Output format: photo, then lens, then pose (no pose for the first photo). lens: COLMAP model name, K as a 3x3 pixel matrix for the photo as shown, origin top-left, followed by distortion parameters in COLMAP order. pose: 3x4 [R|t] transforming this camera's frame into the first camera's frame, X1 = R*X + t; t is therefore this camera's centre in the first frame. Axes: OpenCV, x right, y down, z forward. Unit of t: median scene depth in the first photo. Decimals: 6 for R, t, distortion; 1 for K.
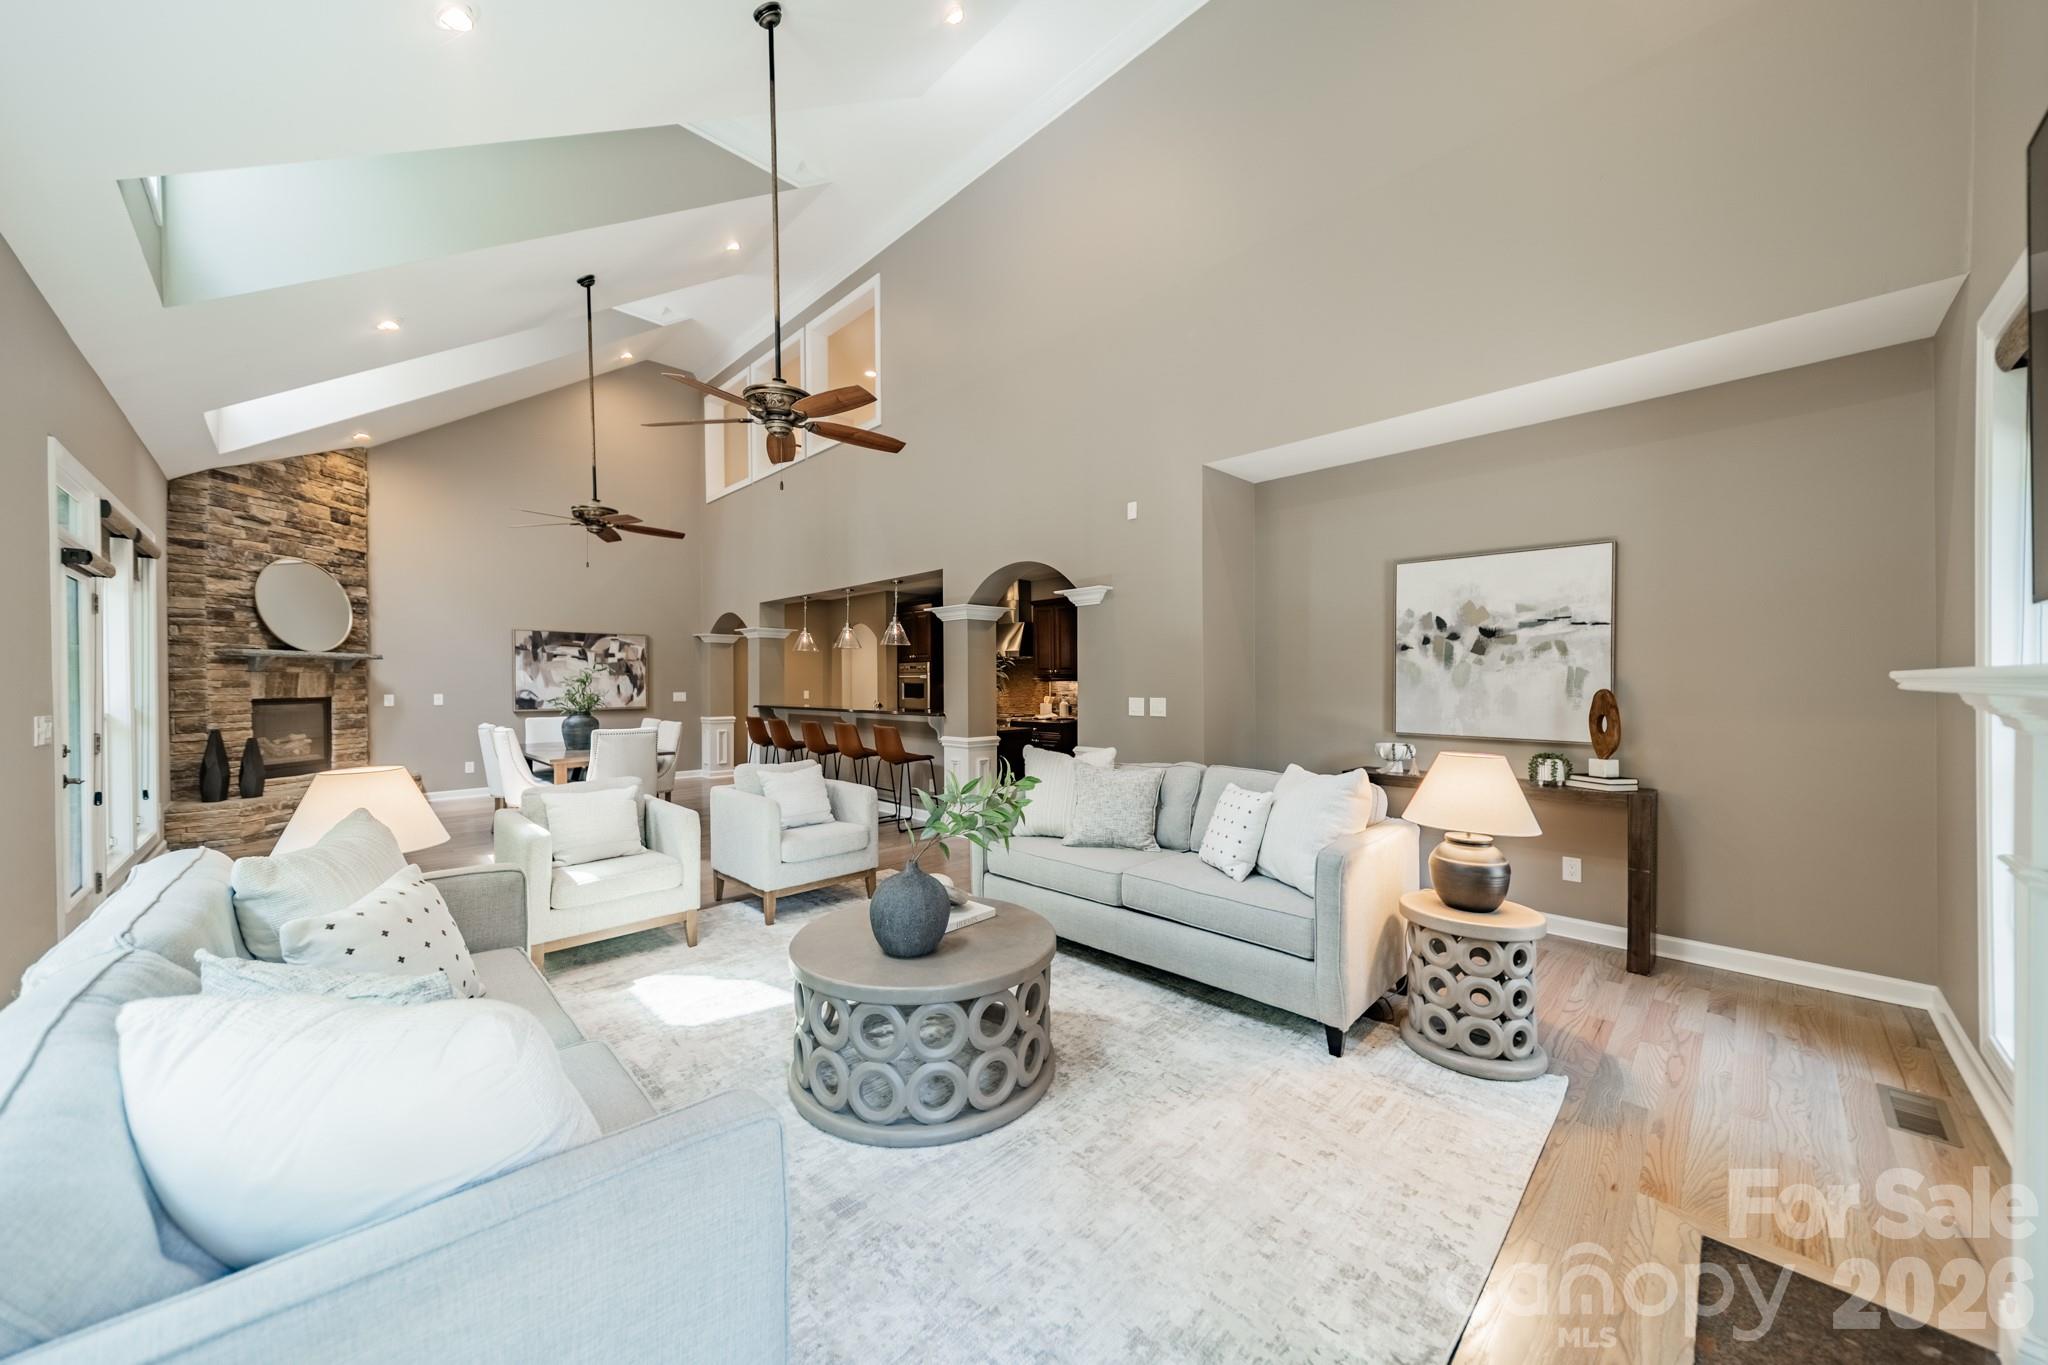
lens RADIAL K [[718.9, 0, 1021.4], [0, 718.9, 690.1], [0, 0, 1]] dist [0.009875, -0.000137]
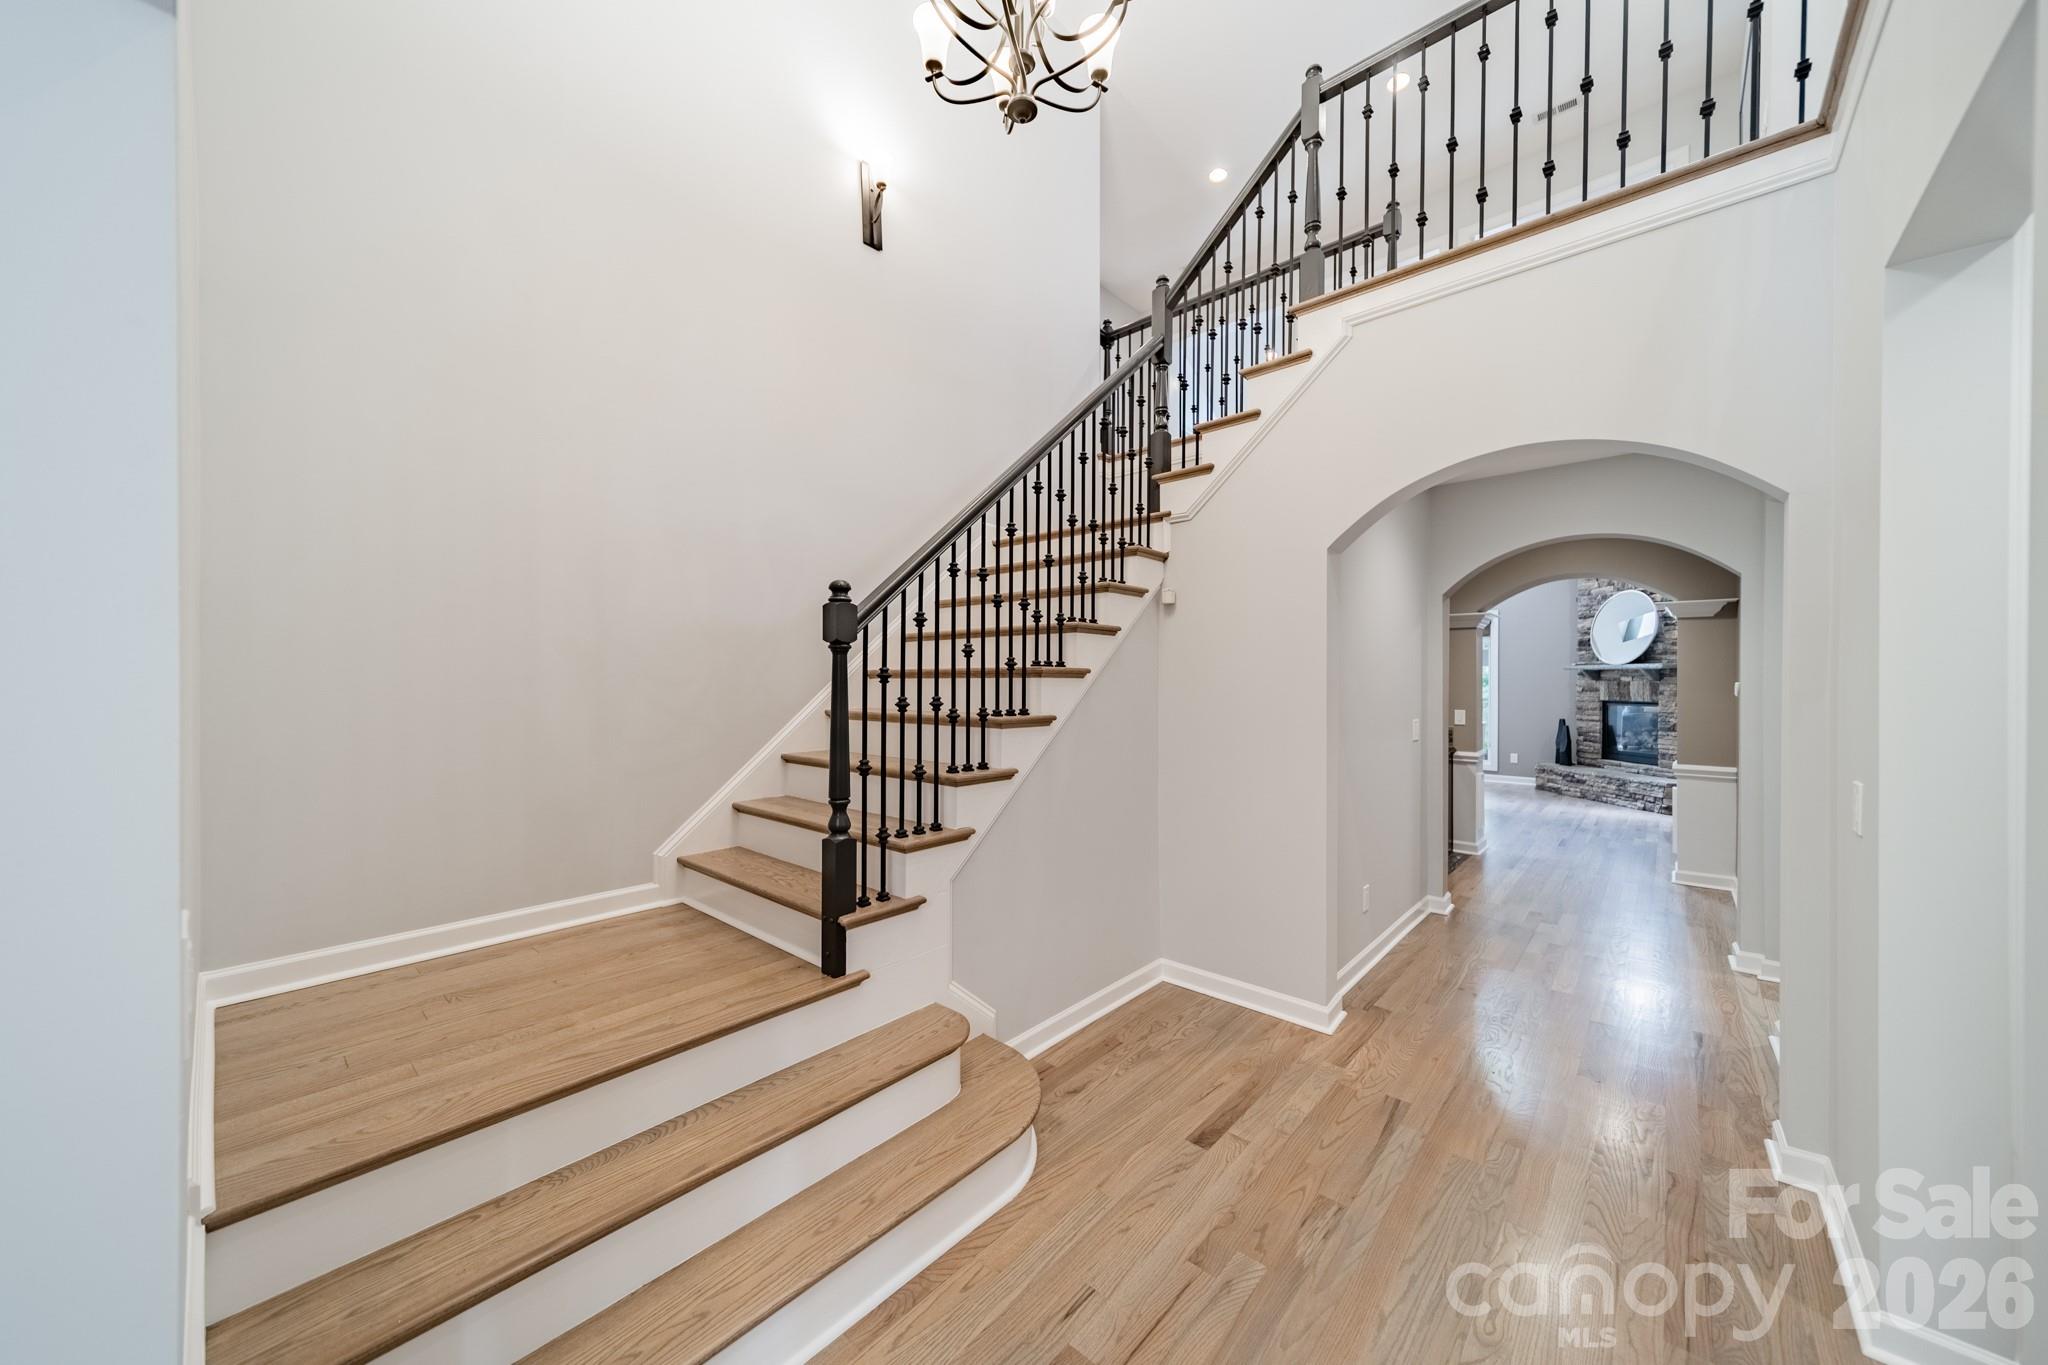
lens RADIAL K [[718.9, 0, 1036.9], [0, 718.9, 683.5], [0, 0, 1]] dist [0.009875, -0.000137]
pose [[-0.997281, 0.001826, -0.073665, 0.129408], [0.000862, 0.999914, 0.013123, -0.039513], [0.073682, 0.013023, -0.997197, 2.313195]]
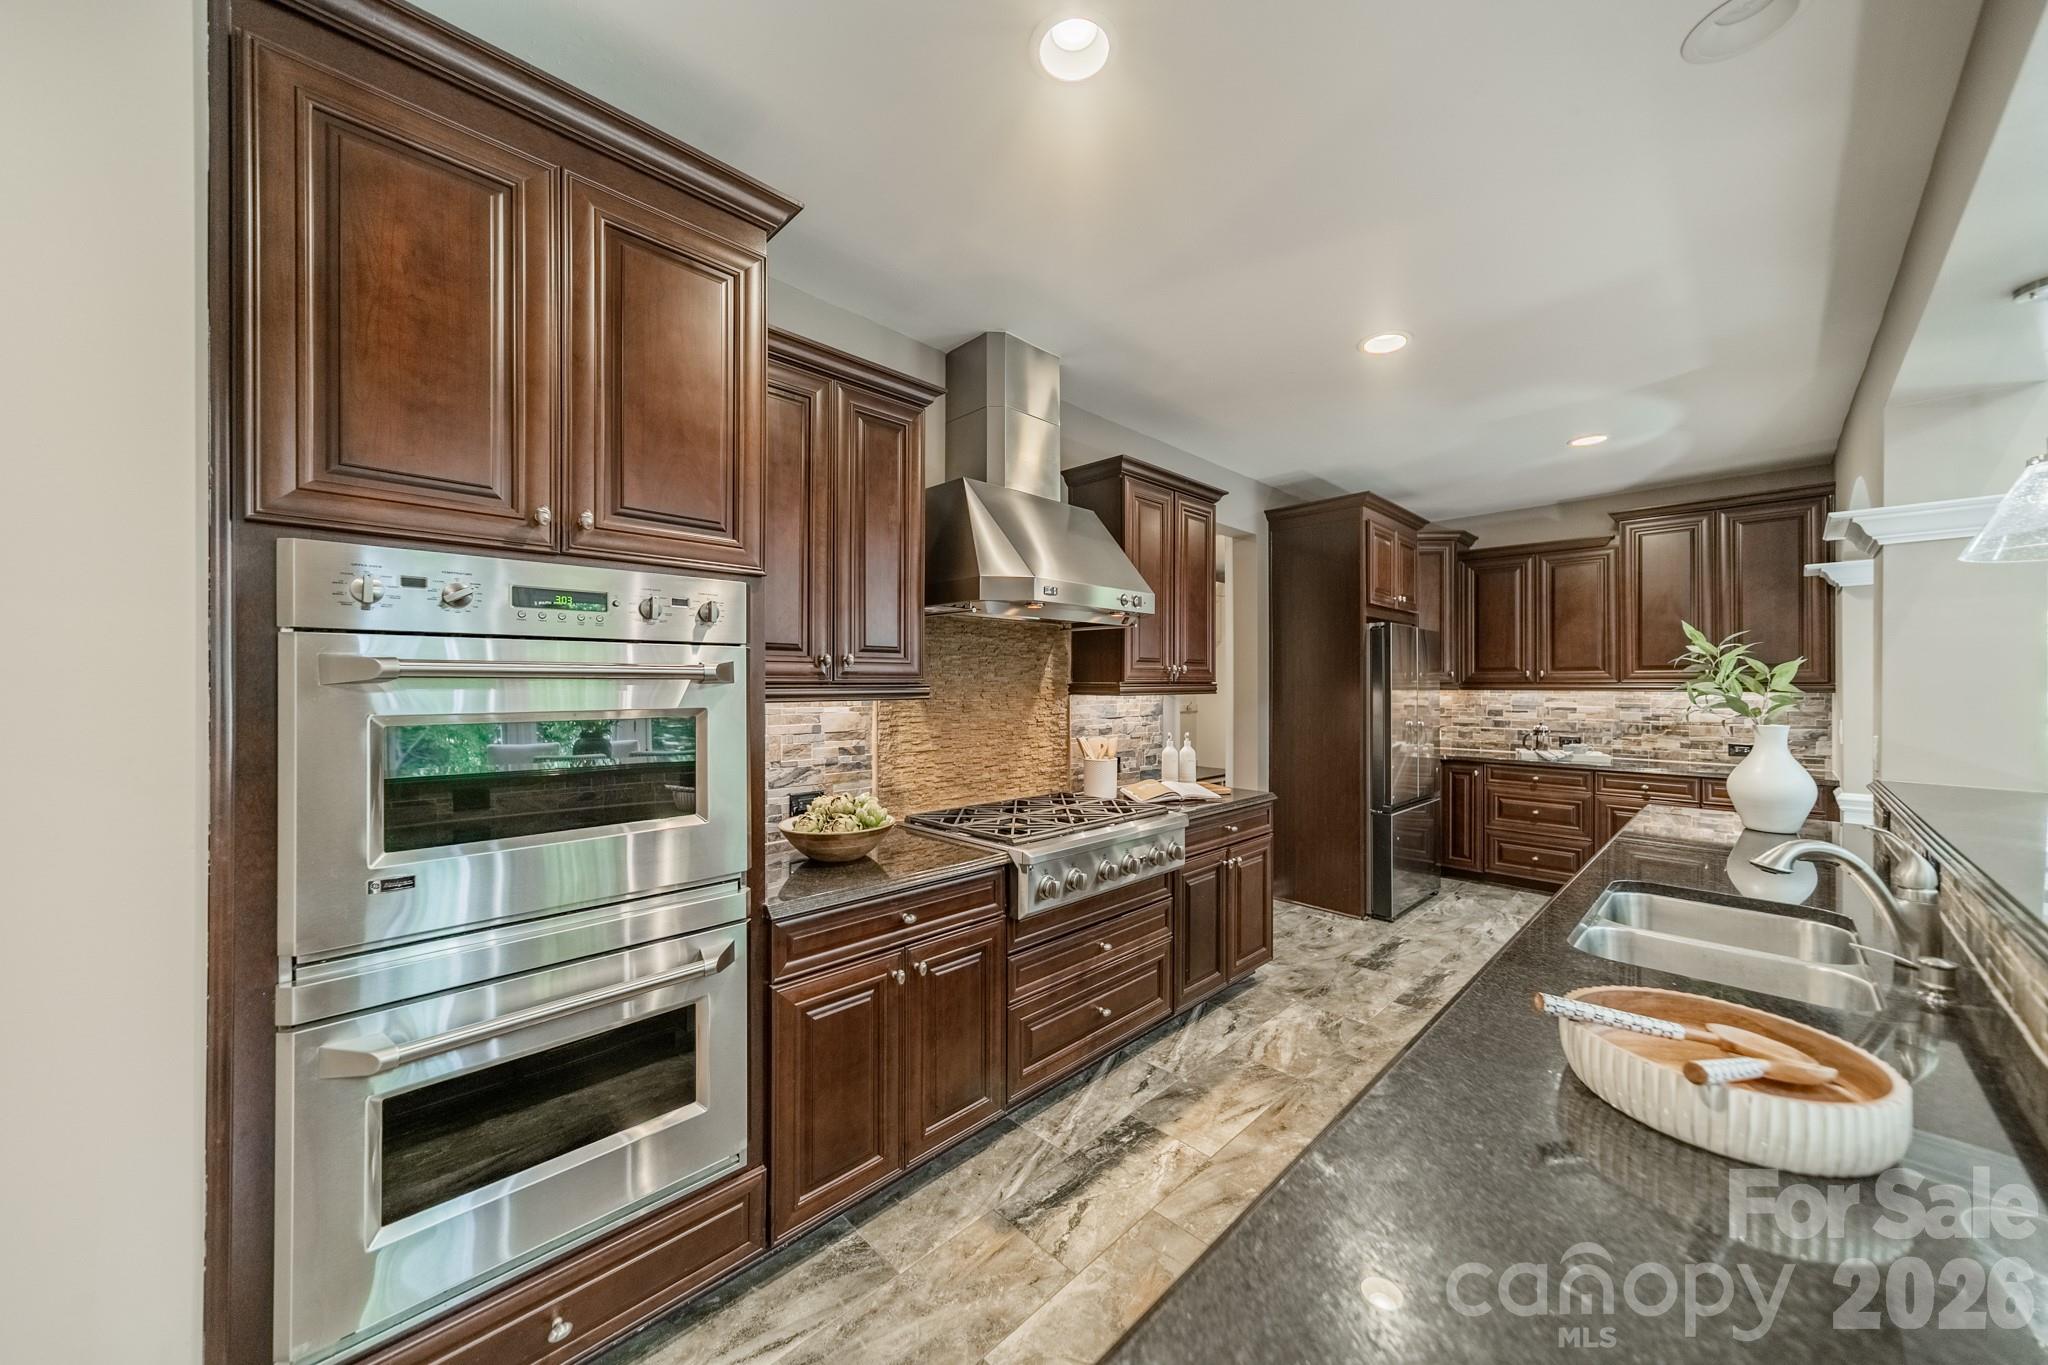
lens RADIAL K [[718.9, 0, 1032.6], [0, 718.9, 681.1], [0, 0, 1]] dist [0.009875, -0.000137]
pose [[-0.000814, 0.009671, 0.999953, -0.445428], [0.012458, 0.999876, -0.009660, -0.022604], [-0.999922, 0.012450, -0.000935, 1.448283]]
